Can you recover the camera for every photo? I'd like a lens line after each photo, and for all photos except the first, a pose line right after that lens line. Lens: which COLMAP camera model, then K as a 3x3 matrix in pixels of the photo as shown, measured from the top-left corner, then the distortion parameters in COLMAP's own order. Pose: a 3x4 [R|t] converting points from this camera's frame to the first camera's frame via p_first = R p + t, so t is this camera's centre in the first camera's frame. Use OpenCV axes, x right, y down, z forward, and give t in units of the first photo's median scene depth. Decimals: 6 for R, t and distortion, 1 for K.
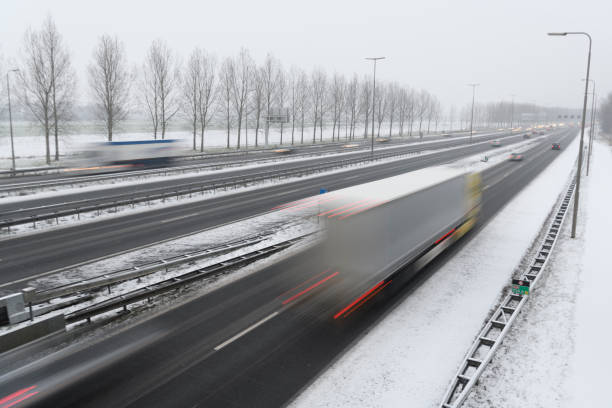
lens RADIAL K [[463.0, 0, 343.2], [0, 463.0, 182.8], [0, 0, 1]] dist [0.004652, 0.001178]
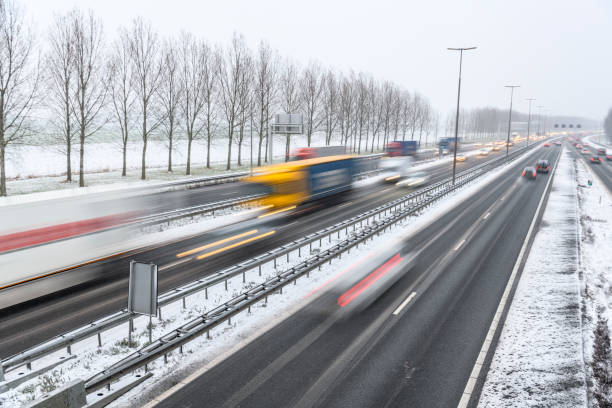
lens RADIAL K [[560.9, 0, 318.4], [0, 560.9, 206.2], [0, 0, 1]] dist [-0.007228, -0.006930]
pose [[0.995721, -0.008941, 0.091981, -0.155177], [0.008566, 0.999953, 0.004468, -0.015609], [-0.092016, -0.003661, 0.995751, 0.085680]]
